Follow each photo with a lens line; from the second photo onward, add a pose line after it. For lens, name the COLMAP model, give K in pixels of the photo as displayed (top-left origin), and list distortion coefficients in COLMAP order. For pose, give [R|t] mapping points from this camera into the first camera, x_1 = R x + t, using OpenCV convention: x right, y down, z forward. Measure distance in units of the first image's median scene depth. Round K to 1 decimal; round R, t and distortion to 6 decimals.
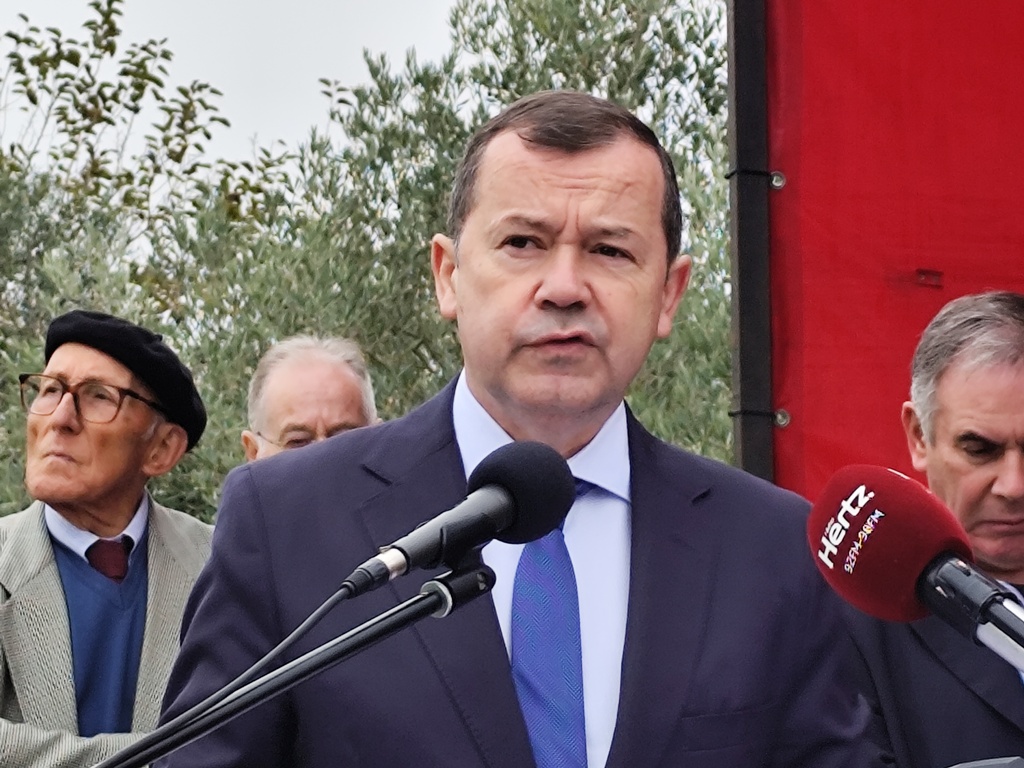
lens RADIAL K [[6032.8, 0, 512.3], [0, 6032.8, 383.7], [0, 0, 1]] dist [-0.042671, 0.000000]
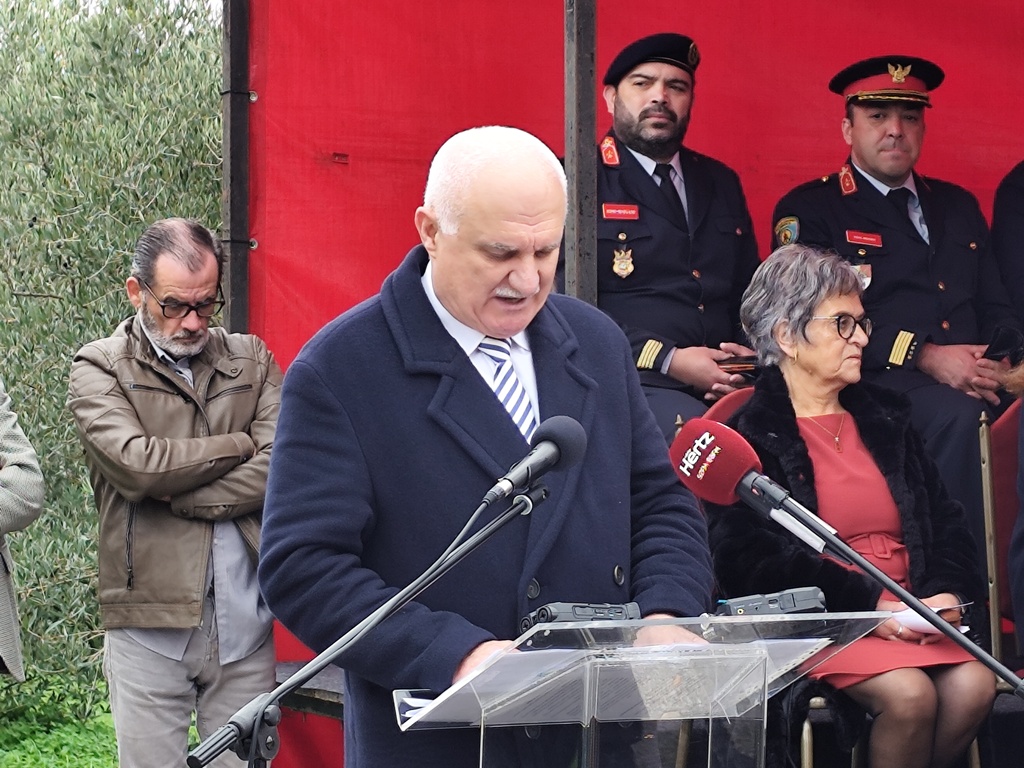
lens RADIAL K [[4149.9, 0, 502.6], [0, 4149.9, 387.1], [0, 0, 1]] dist [0.150264, 0.000000]
pose [[0.977517, 0.012685, 0.210475, -0.272435], [-0.028996, 0.996792, 0.074593, -0.090327], [-0.208853, -0.079019, 0.974749, -0.230968]]
